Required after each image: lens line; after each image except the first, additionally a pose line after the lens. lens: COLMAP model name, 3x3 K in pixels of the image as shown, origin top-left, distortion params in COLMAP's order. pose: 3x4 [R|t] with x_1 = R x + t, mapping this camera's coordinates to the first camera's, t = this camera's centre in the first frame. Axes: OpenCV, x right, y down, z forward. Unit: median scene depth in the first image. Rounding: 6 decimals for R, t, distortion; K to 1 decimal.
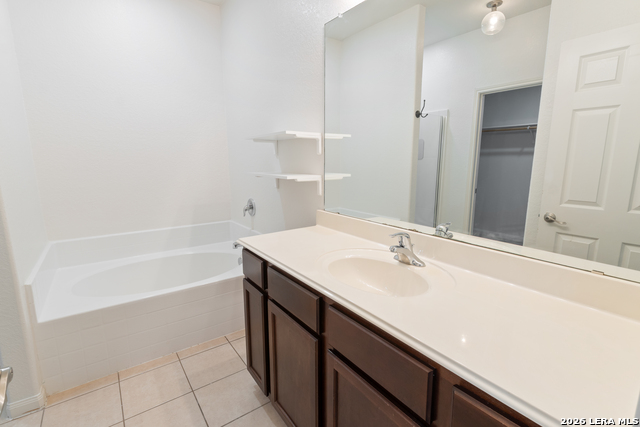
lens RADIAL K [[307.0, 0, 322.7], [0, 307.0, 213.4], [0, 0, 1]] dist [-0.002667, -0.000106]
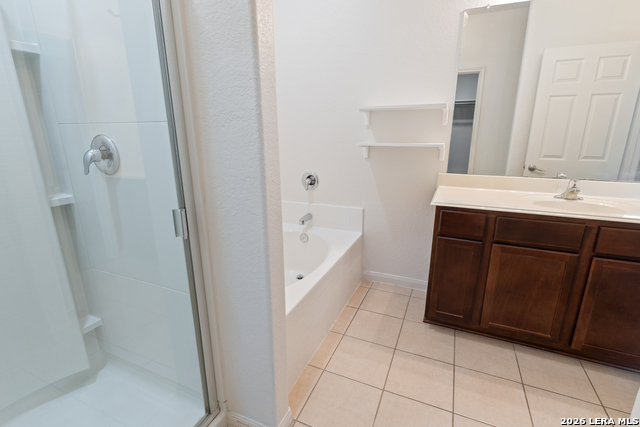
lens RADIAL K [[307.0, 0, 322.9], [0, 307.0, 214.2], [0, 0, 1]] dist [-0.002667, -0.000106]
pose [[0.864770, -0.138043, 0.482822, -0.959067], [0.091471, 0.988690, 0.118846, -0.036024], [-0.493767, -0.058610, 0.867617, 0.187322]]
